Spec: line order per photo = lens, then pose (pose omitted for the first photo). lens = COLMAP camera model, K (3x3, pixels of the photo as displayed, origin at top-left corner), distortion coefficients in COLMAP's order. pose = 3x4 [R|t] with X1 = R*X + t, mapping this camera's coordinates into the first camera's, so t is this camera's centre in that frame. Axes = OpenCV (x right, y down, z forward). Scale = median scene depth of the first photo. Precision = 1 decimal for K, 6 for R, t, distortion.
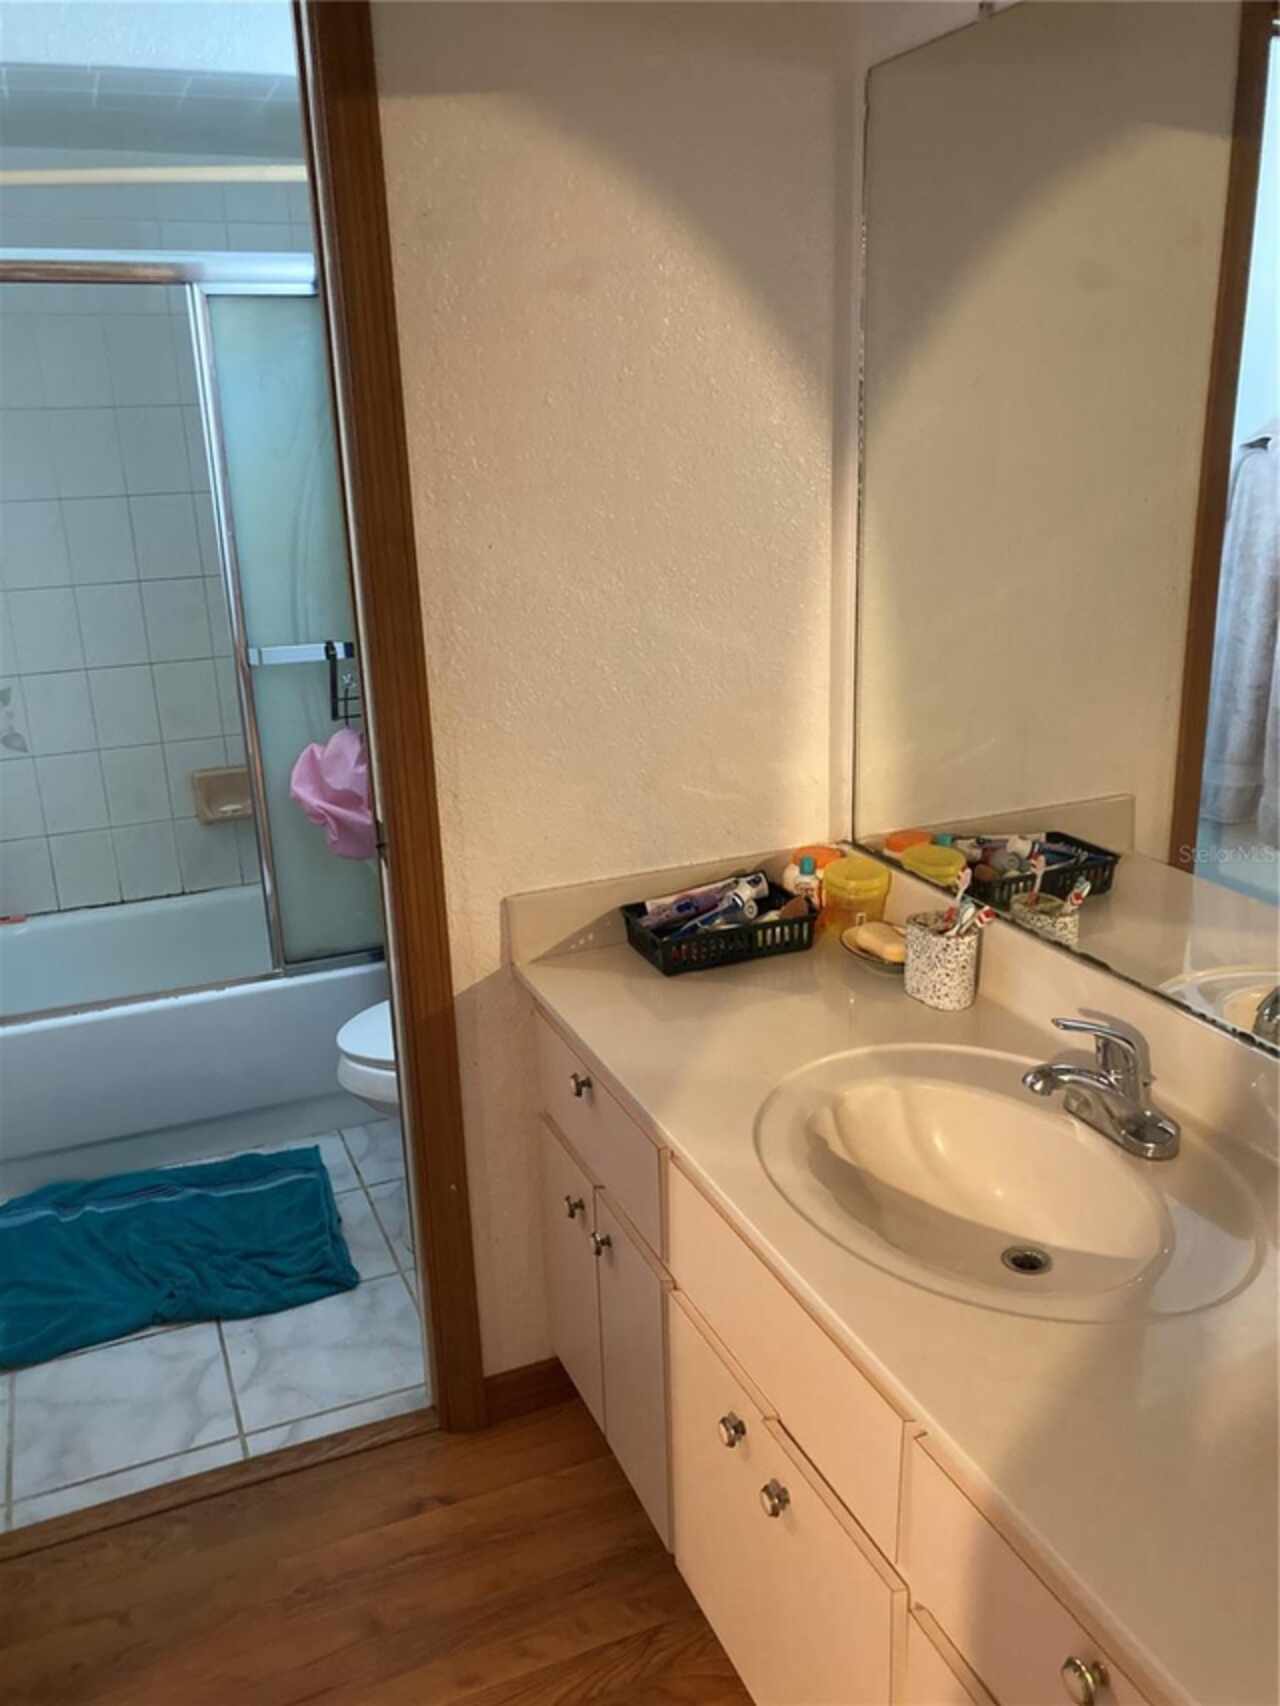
lens RADIAL K [[1427.9, 0, 640.0], [0, 1427.9, 853.0], [0, 0, 1]] dist [0.075854, -0.013640]
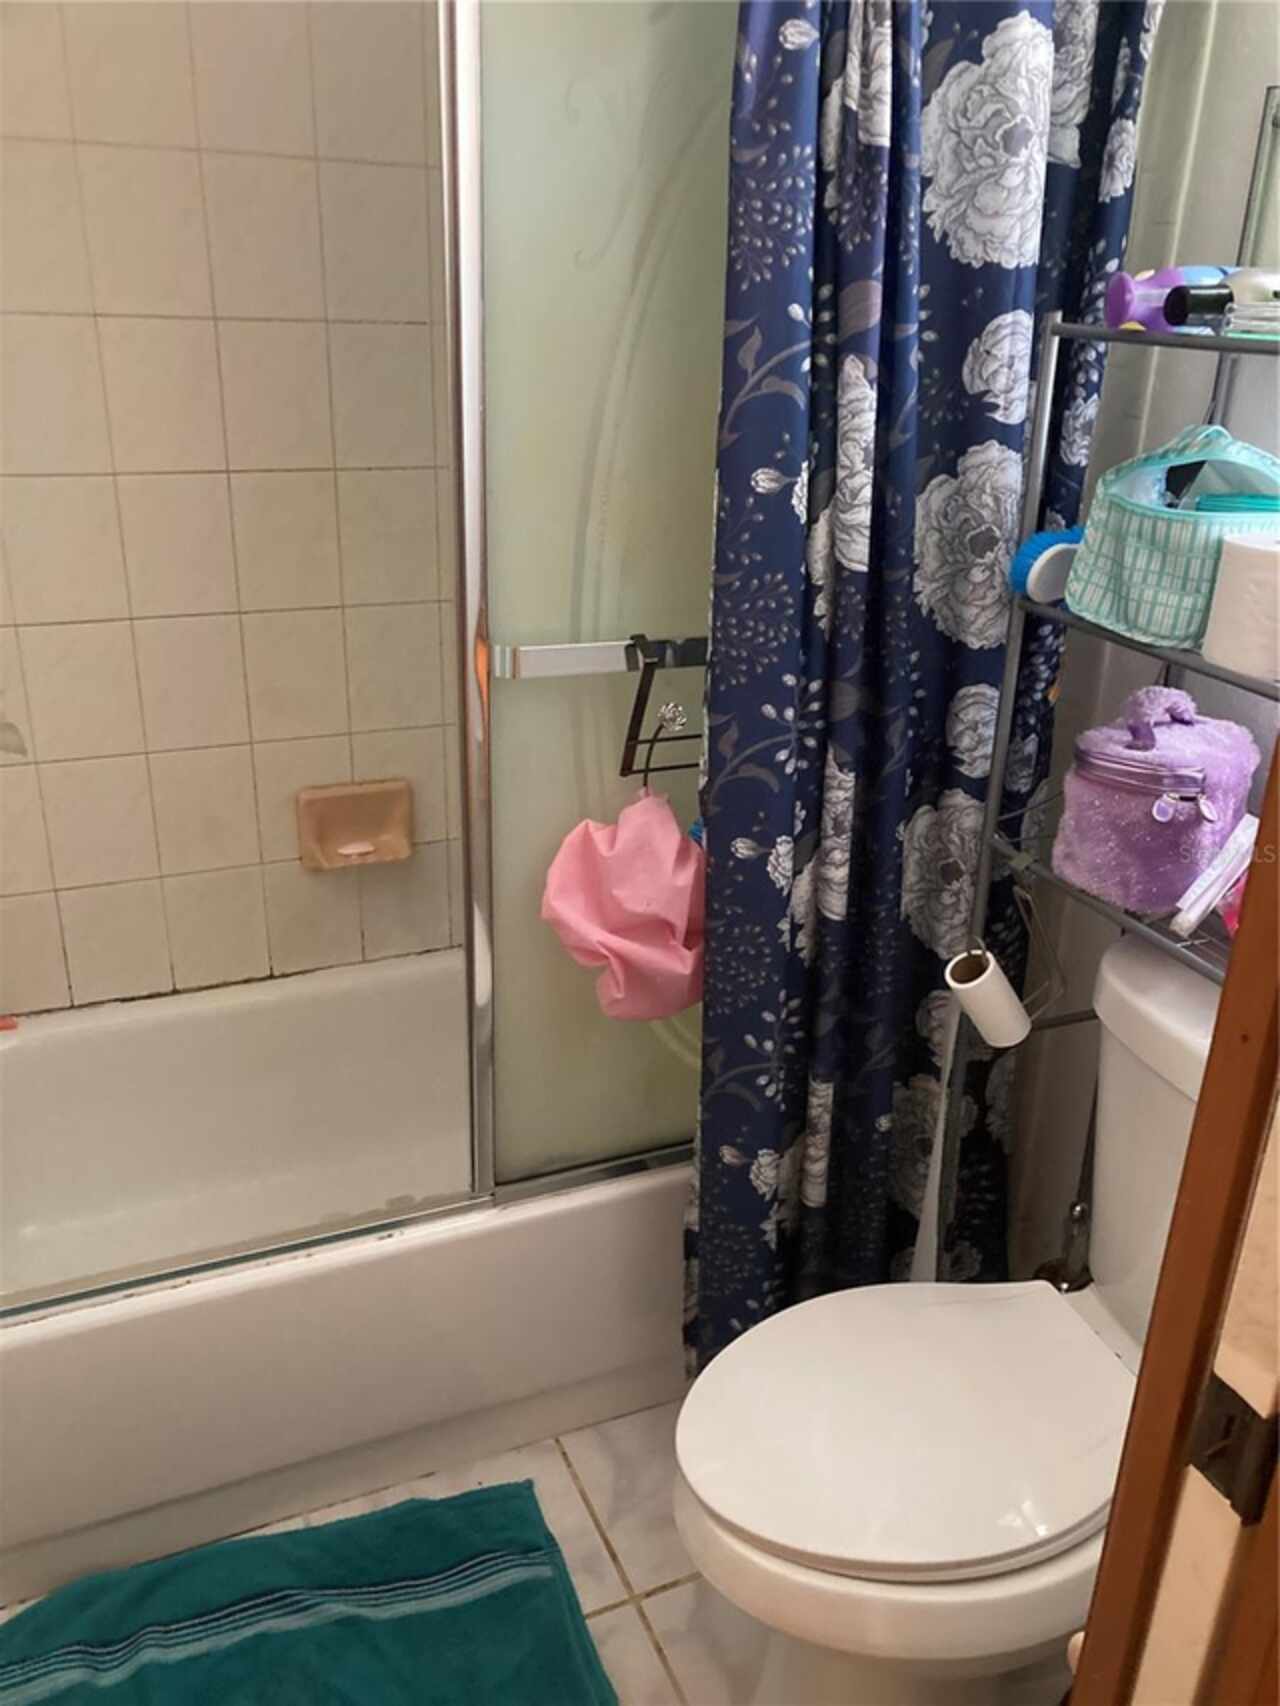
lens RADIAL K [[1427.9, 0, 640.0], [0, 1427.9, 853.0], [0, 0, 1]] dist [0.075854, -0.013640]
pose [[0.997532, 0.047862, 0.051378, -0.249440], [-0.053131, 0.992876, 0.106648, -0.129819], [-0.045907, -0.109115, 0.992969, 0.493240]]
